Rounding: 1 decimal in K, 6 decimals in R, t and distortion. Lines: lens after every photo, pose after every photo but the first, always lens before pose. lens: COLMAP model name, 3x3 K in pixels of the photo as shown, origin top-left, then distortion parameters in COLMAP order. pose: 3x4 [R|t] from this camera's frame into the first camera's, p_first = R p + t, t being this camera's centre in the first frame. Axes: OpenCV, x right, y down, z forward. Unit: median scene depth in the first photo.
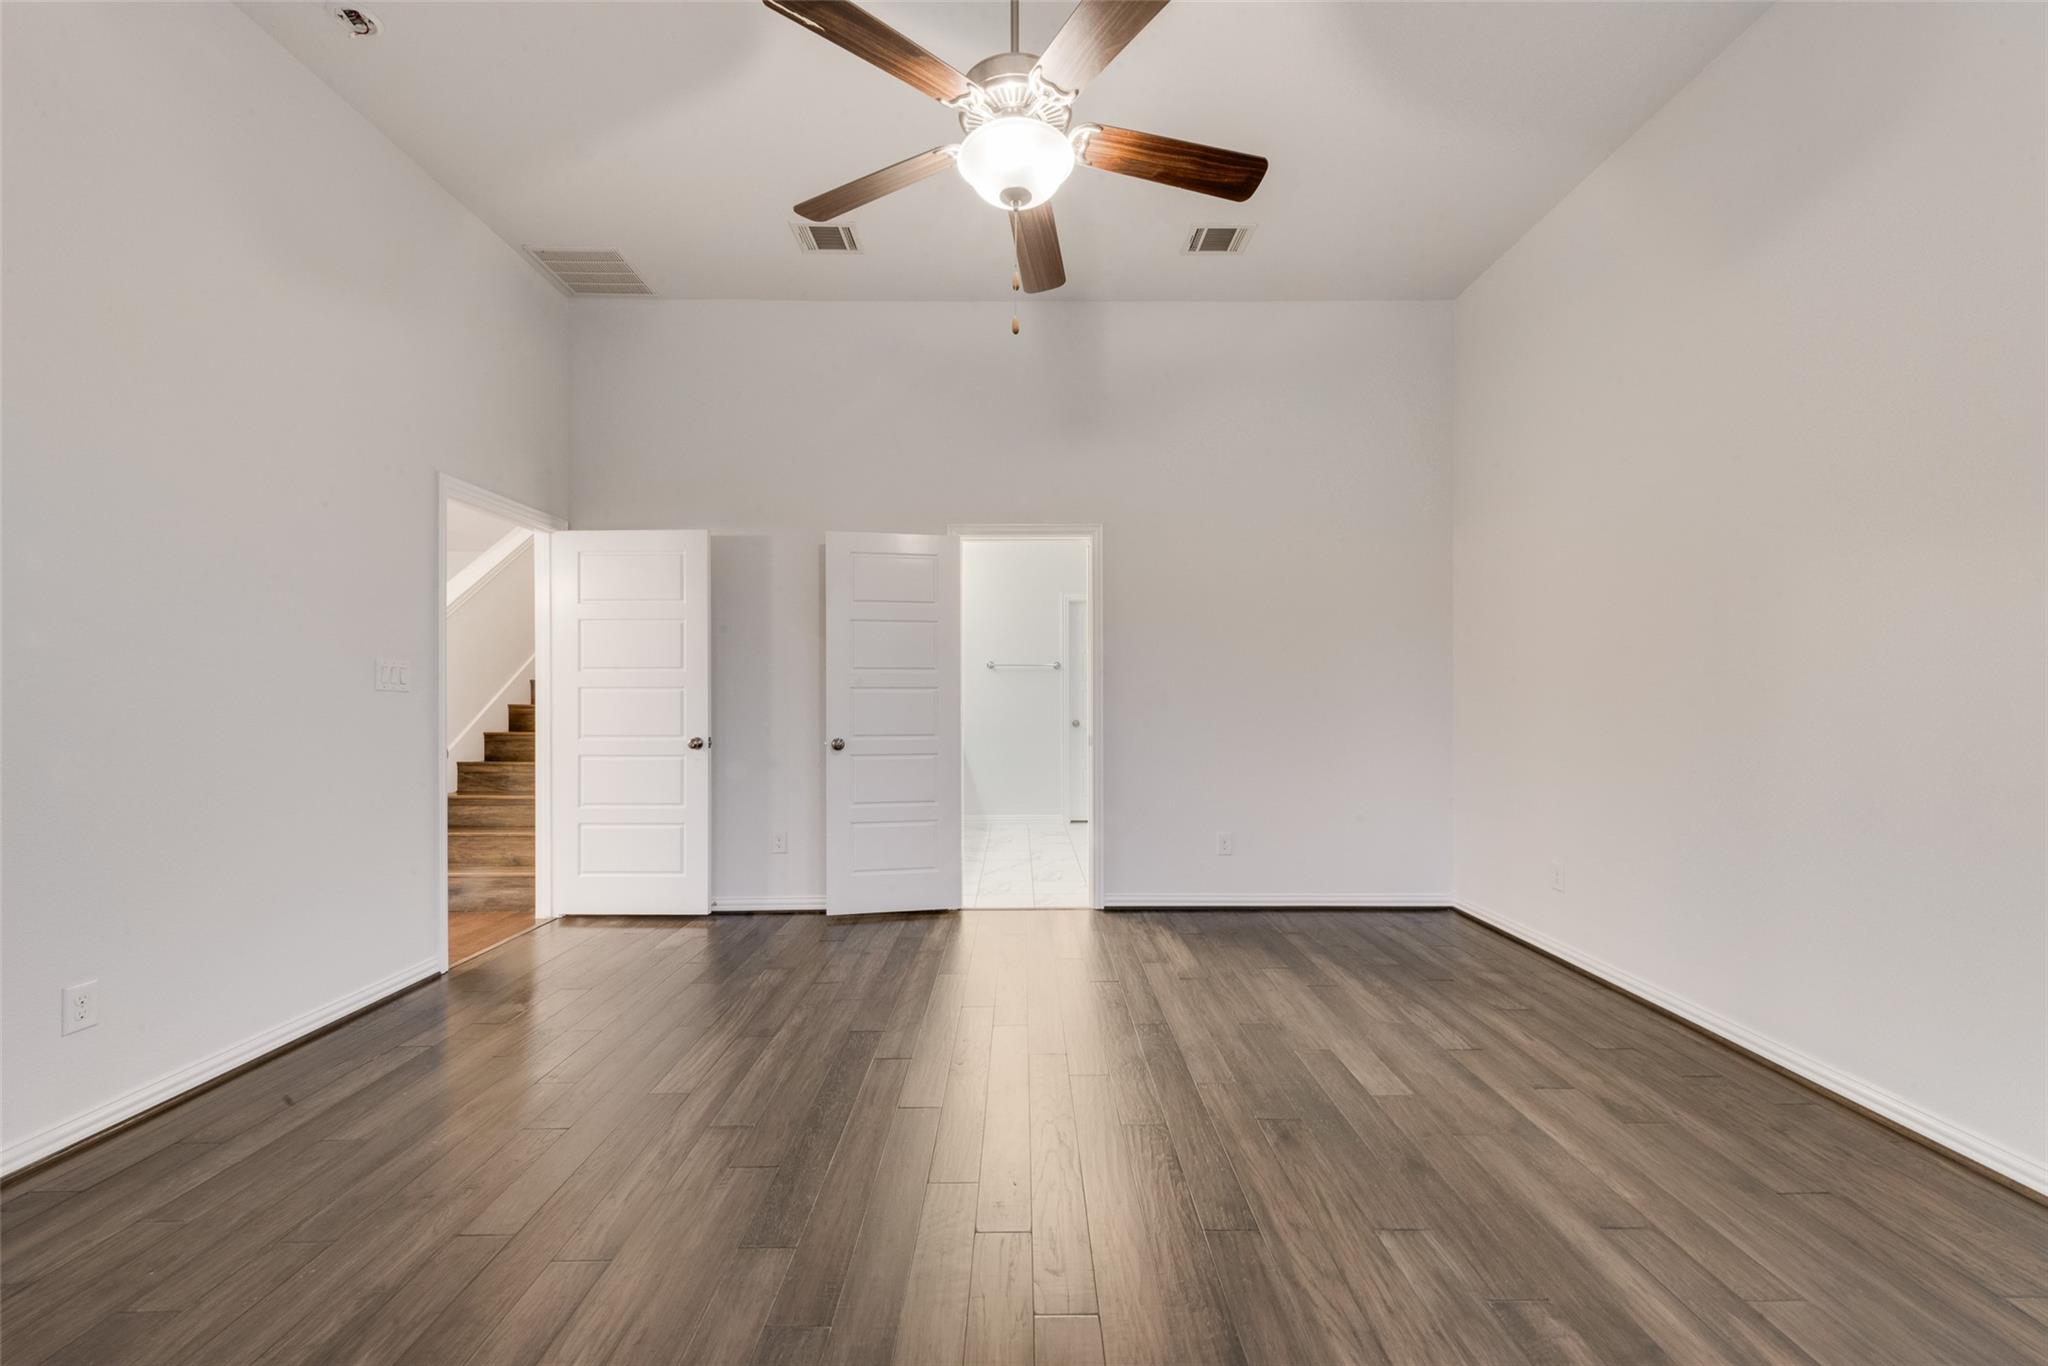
lens RADIAL K [[808.5, 0, 1024.7], [0, 808.5, 691.9], [0, 0, 1]] dist [0.006304, -0.000521]
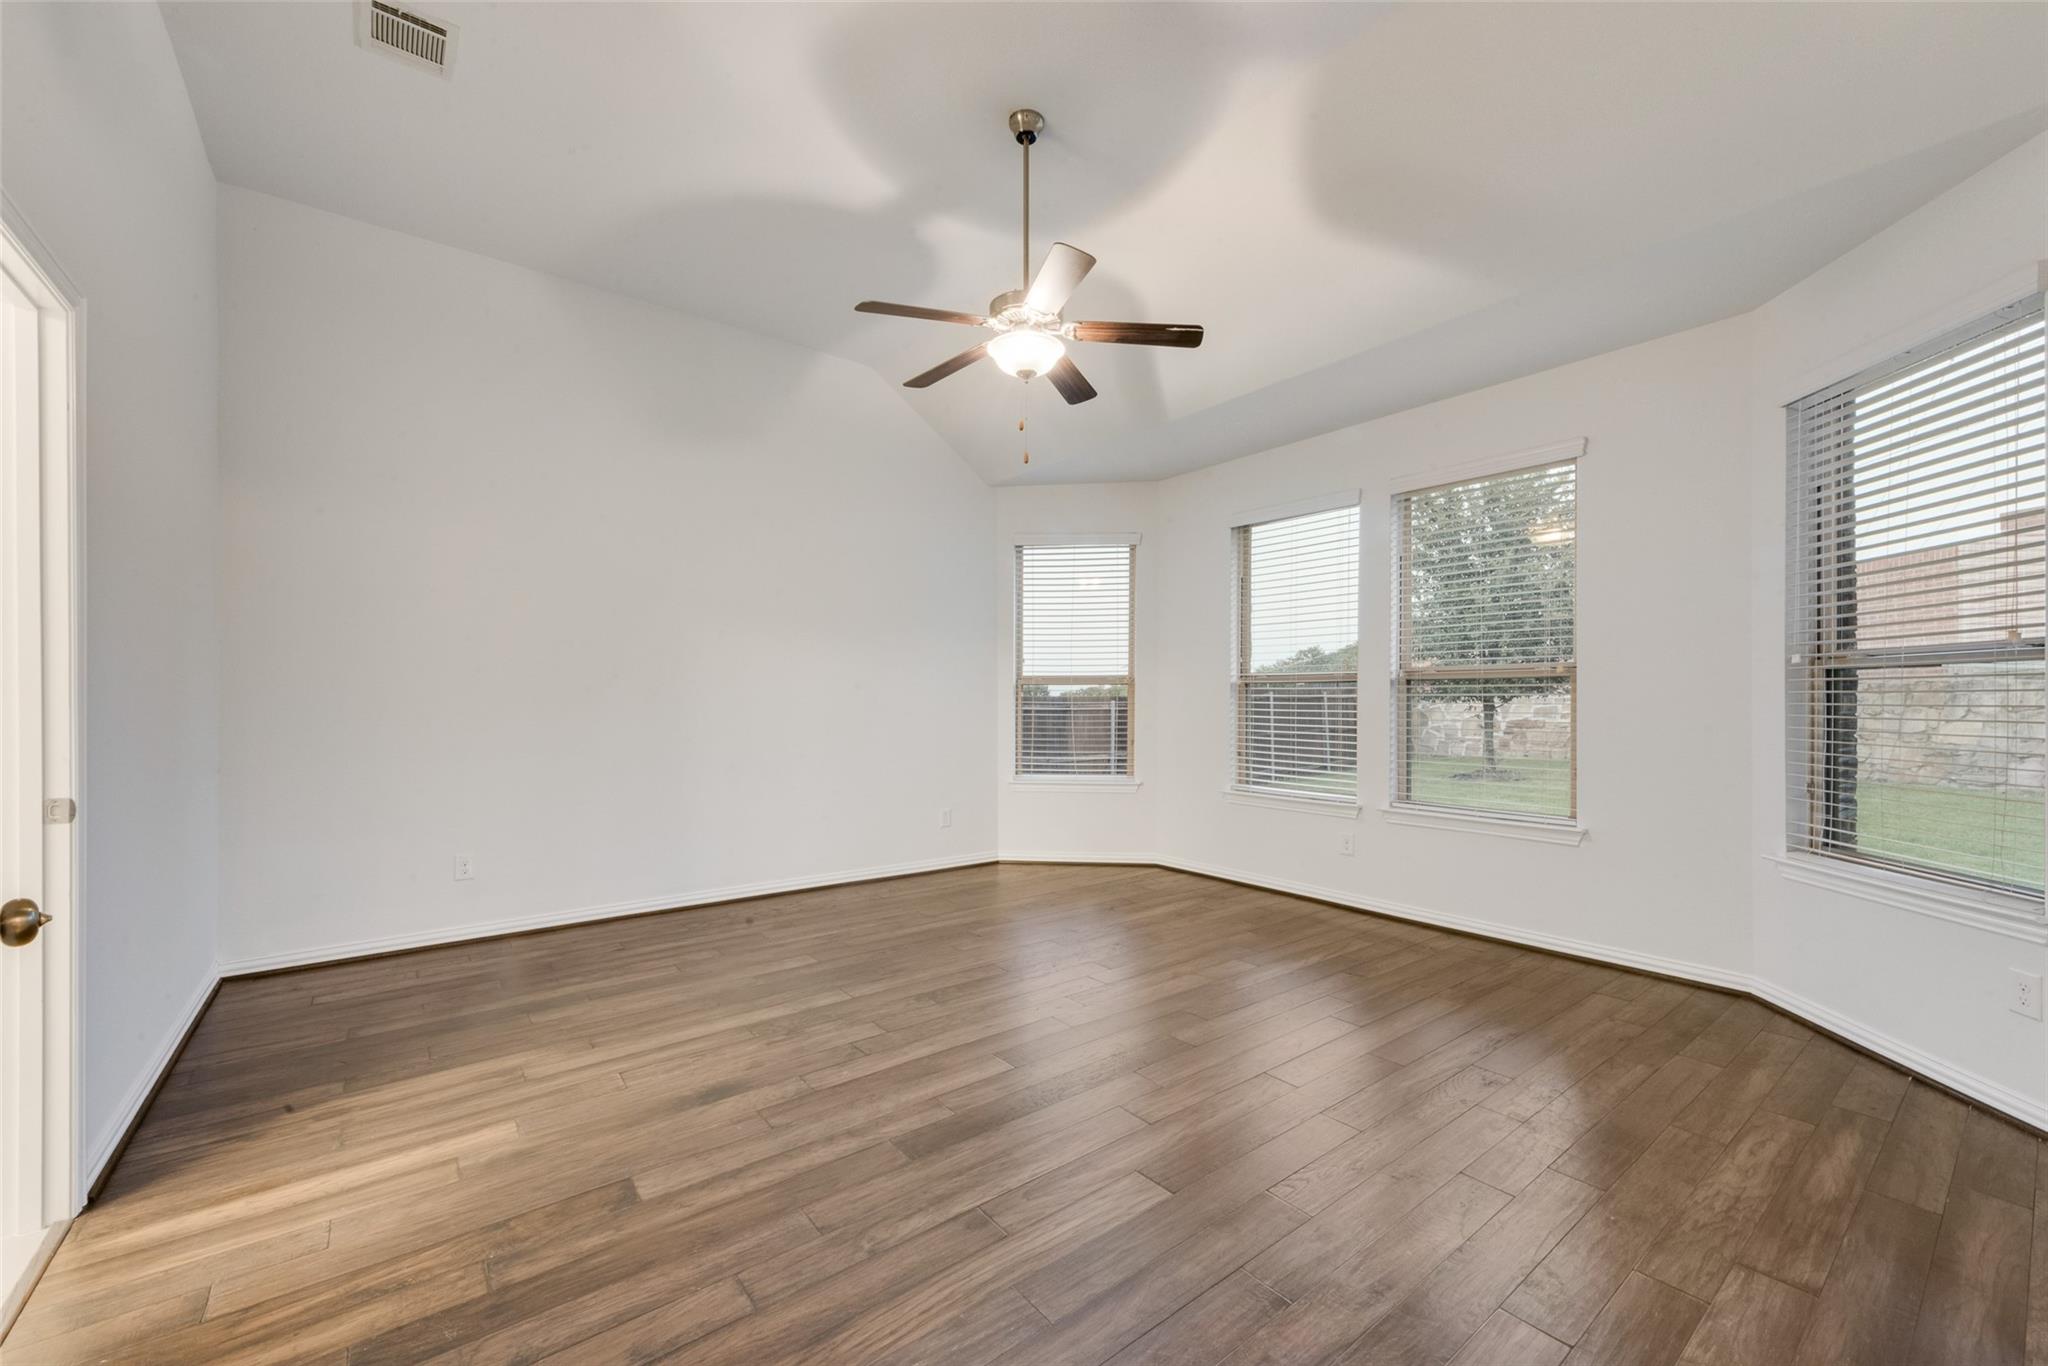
lens RADIAL K [[808.5, 0, 1024.7], [0, 808.5, 691.9], [0, 0, 1]] dist [0.006304, -0.000521]
pose [[-0.606962, 0.005615, 0.794711, -0.803055], [0.001139, 0.999980, -0.006195, -0.002362], [-0.794730, -0.002855, -0.606957, 1.266175]]
